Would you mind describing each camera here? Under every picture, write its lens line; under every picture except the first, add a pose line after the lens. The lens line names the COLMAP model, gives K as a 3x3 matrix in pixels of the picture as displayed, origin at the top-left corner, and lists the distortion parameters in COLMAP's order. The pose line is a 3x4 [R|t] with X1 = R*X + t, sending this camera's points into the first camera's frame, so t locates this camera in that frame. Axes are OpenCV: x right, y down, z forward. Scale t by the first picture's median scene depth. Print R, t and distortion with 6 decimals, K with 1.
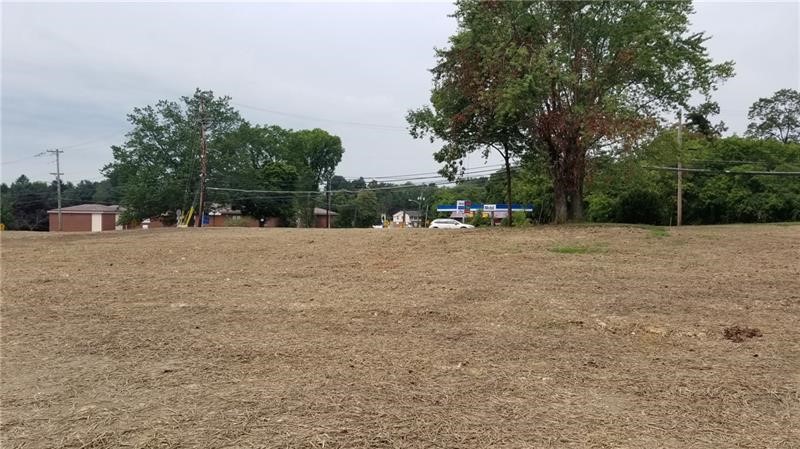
lens RADIAL K [[644.3, 0, 400.7], [0, 644.3, 227.0], [0, 0, 1]] dist [0.075174, -0.120361]
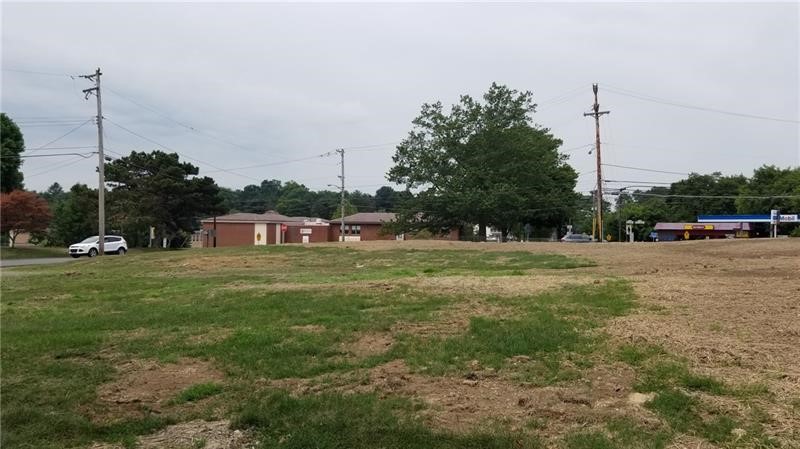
lens RADIAL K [[644.3, 0, 400.0], [0, 644.3, 222.5], [0, 0, 1]] dist [0.075174, -0.120361]
pose [[0.997393, 0.005343, 0.071964, -0.362306], [-0.003330, 0.999600, -0.028067, 0.003323], [-0.072085, 0.027754, 0.997012, 0.090904]]
